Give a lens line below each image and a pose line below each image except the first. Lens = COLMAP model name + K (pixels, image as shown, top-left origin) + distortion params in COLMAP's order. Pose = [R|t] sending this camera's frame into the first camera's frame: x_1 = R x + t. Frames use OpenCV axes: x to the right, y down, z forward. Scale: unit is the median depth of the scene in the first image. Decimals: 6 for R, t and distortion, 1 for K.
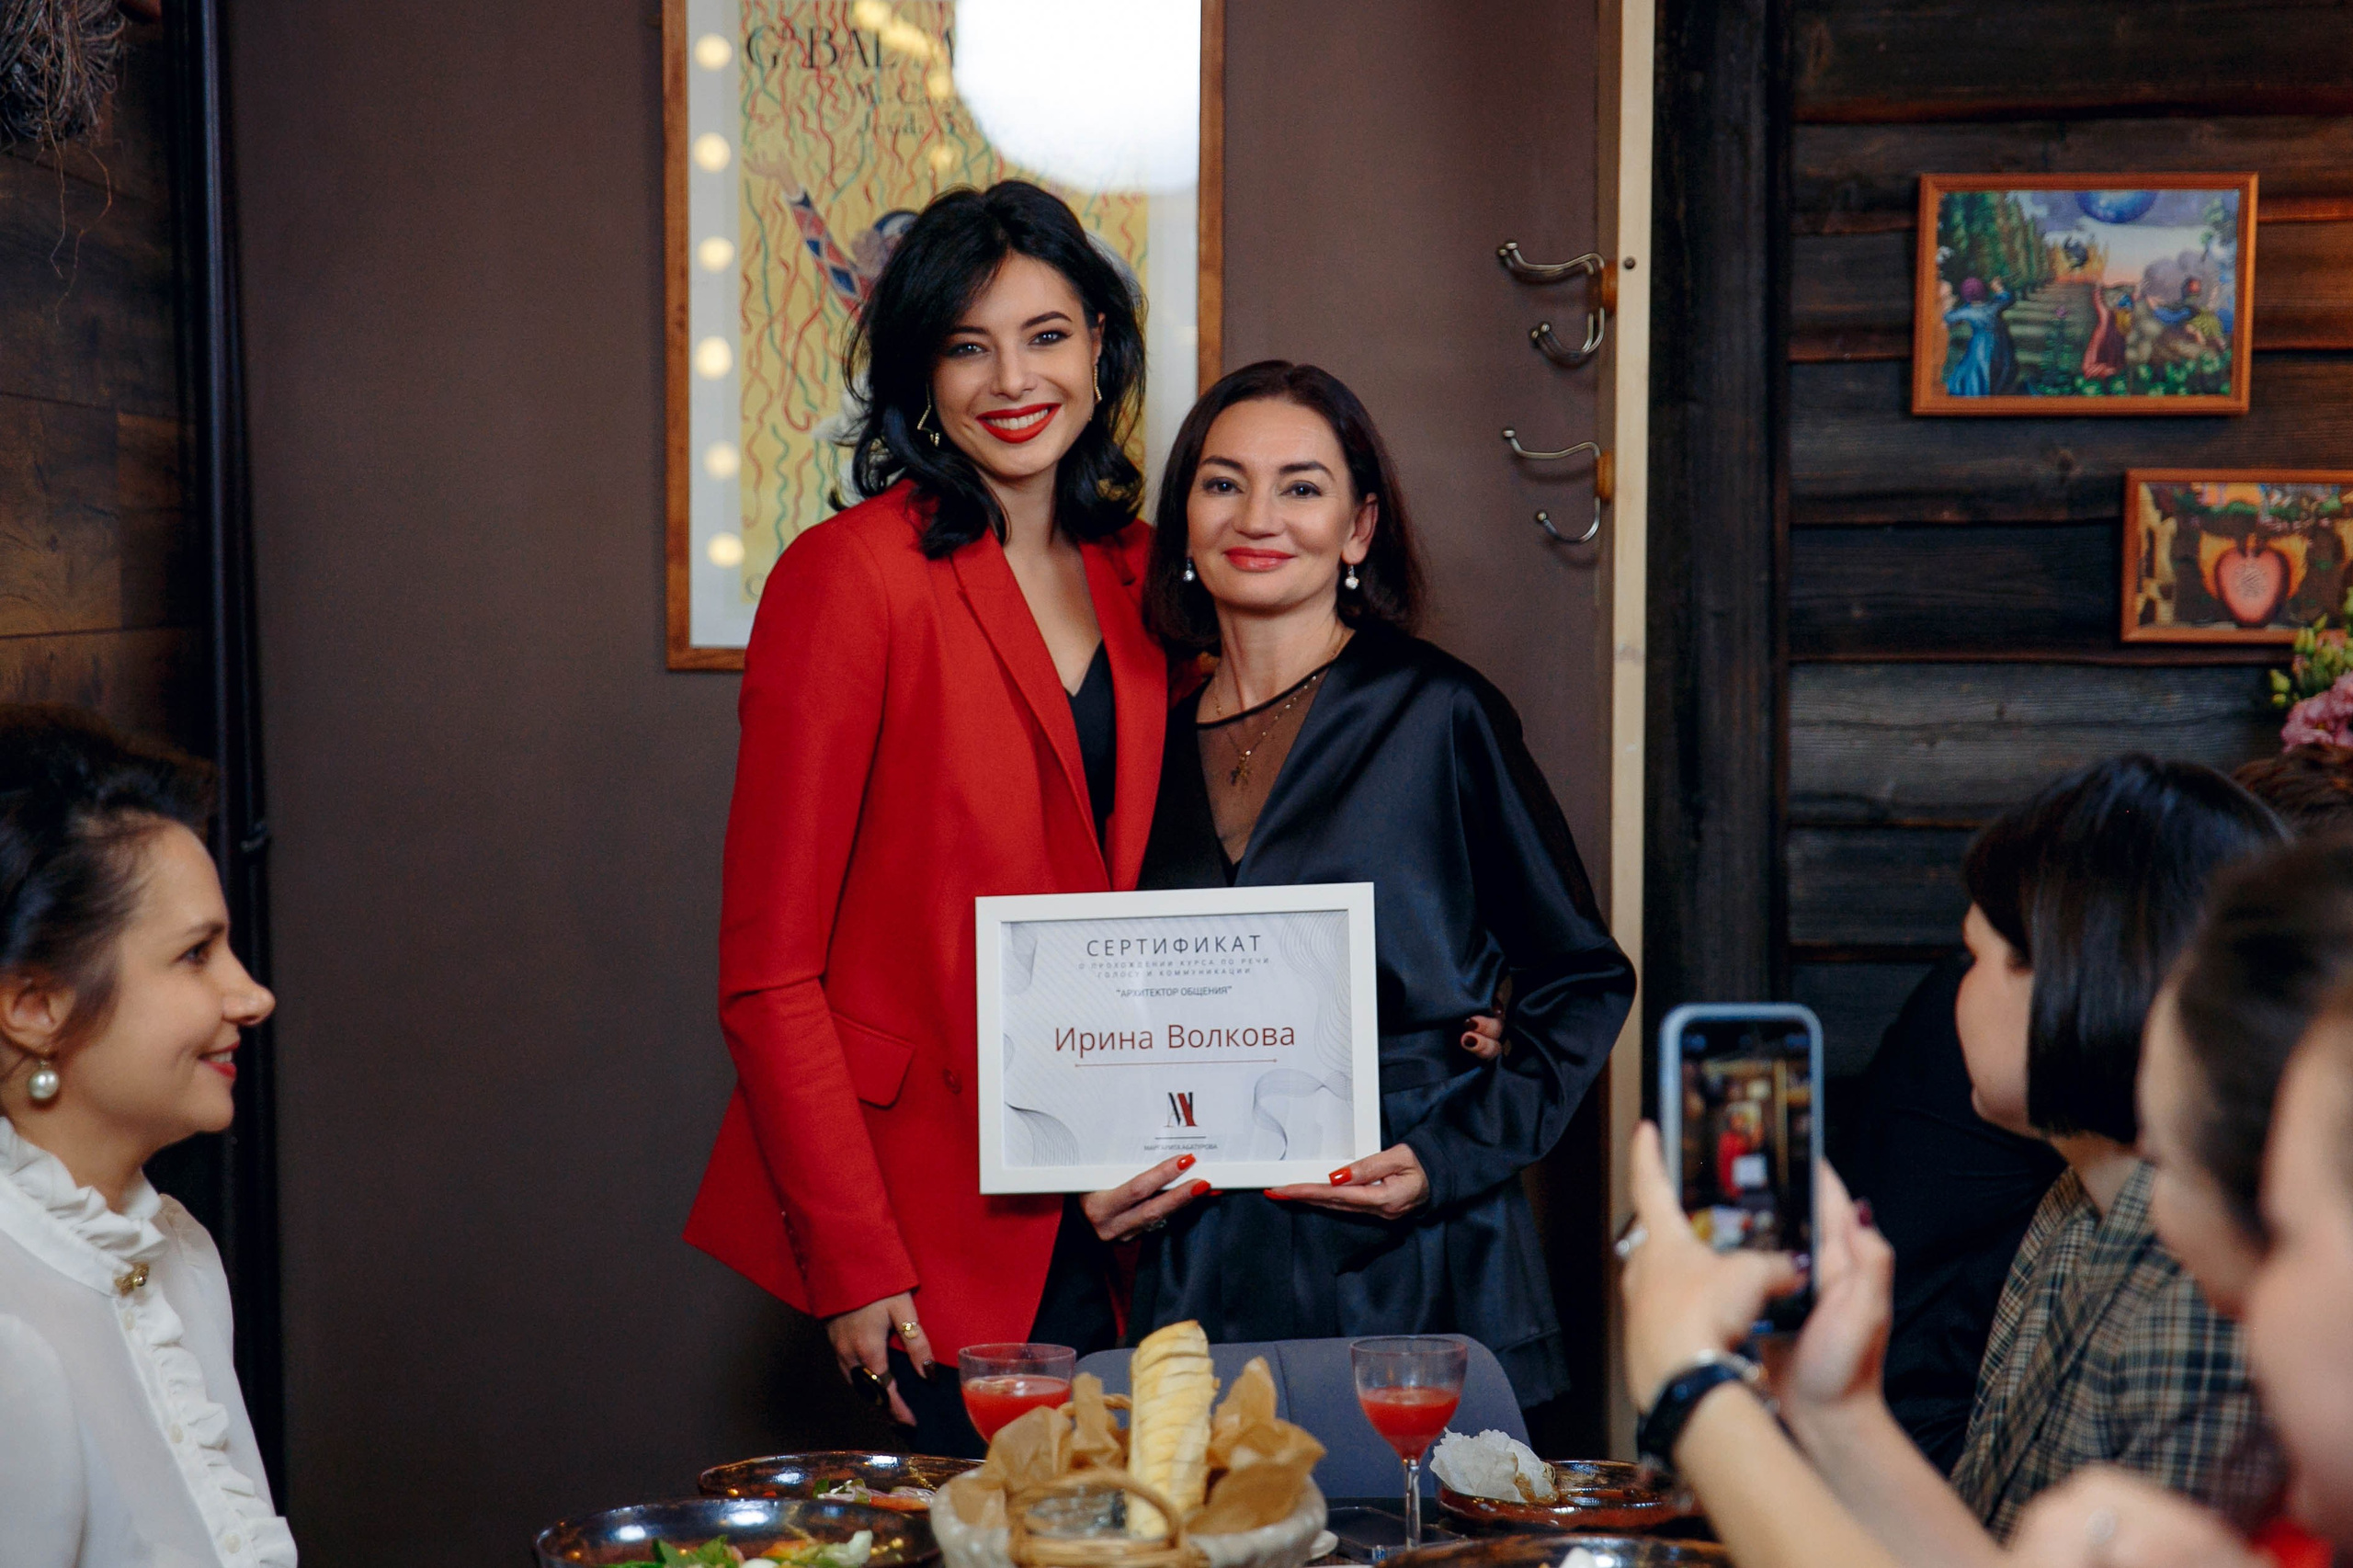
lens RADIAL K [[4540.2, 0, 1140.9], [0, 4540.2, 825.3], [0, 0, 1]] dist [0.189149, 0.005146]
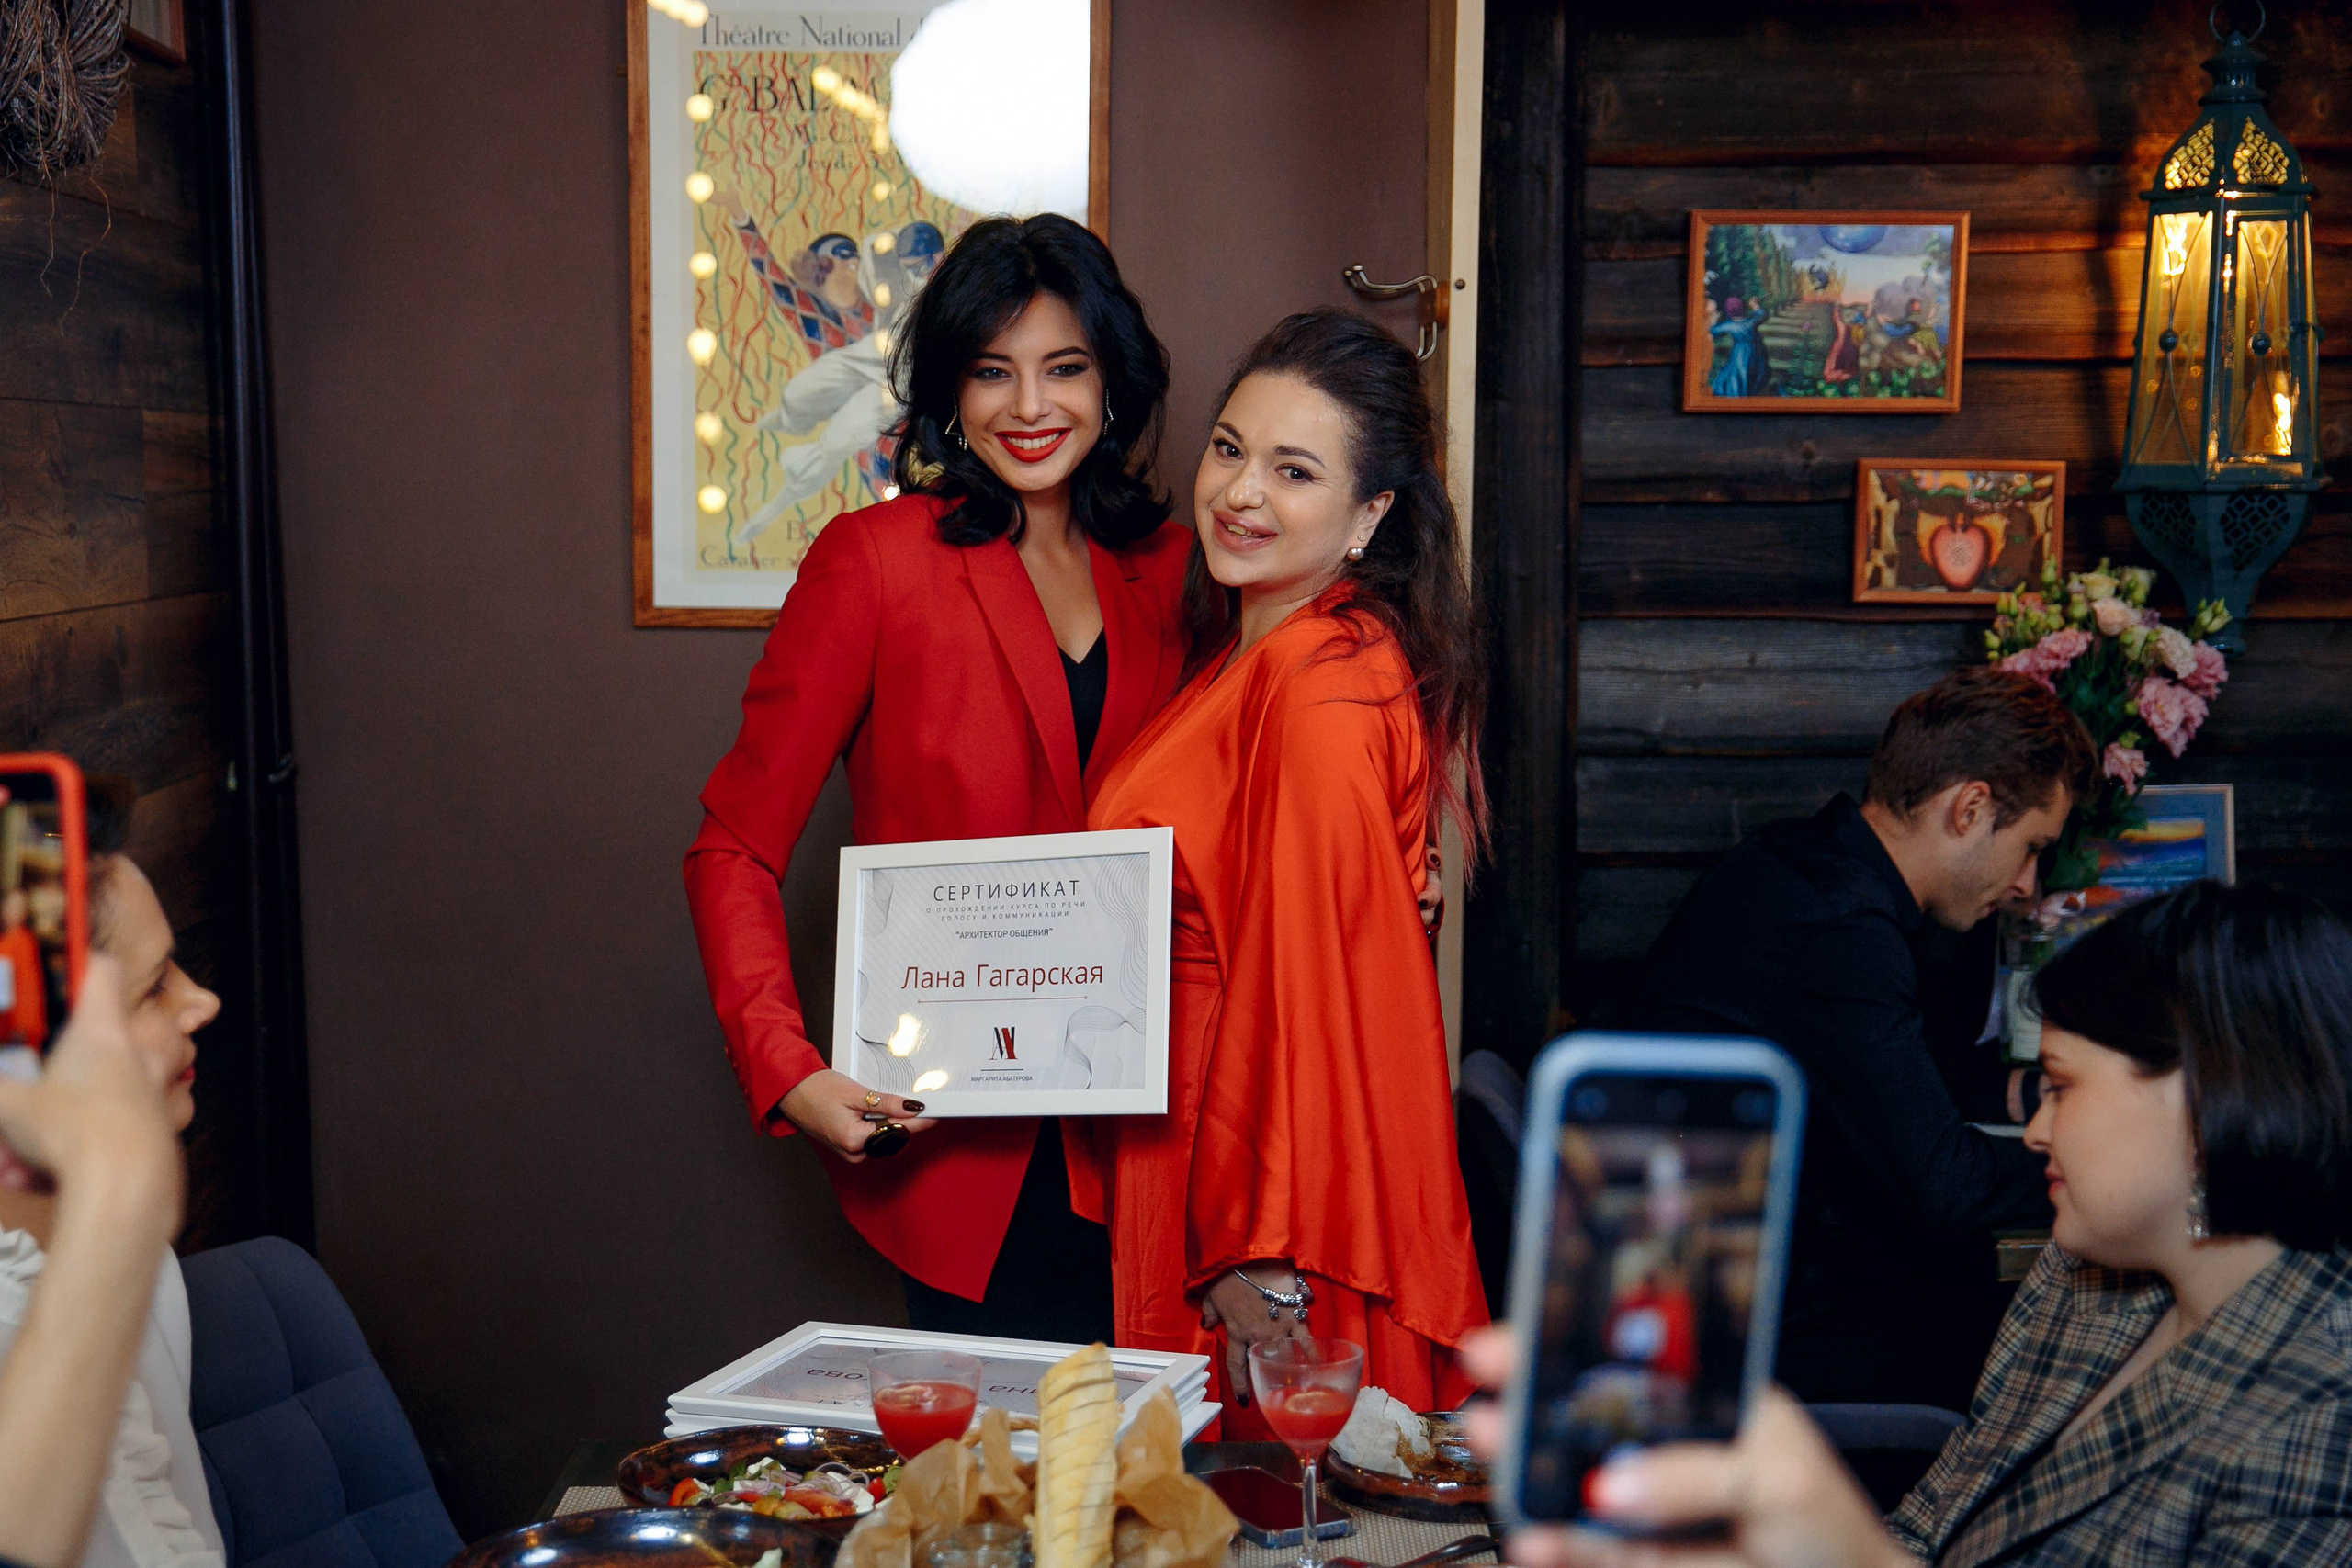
lens RADIAL K [[3119.7, 0, 1117.5], [0, 3119.7, 787.8], [0, 0, 1]] dist [0.049076, 0.068894]
pose [[0.999586, 0.000258, 0.028781, -0.002684], [-0.001463, 0.999123, 0.041851, -0.025590], [-0.028745, -0.041876, 0.998709, 0.183800]]
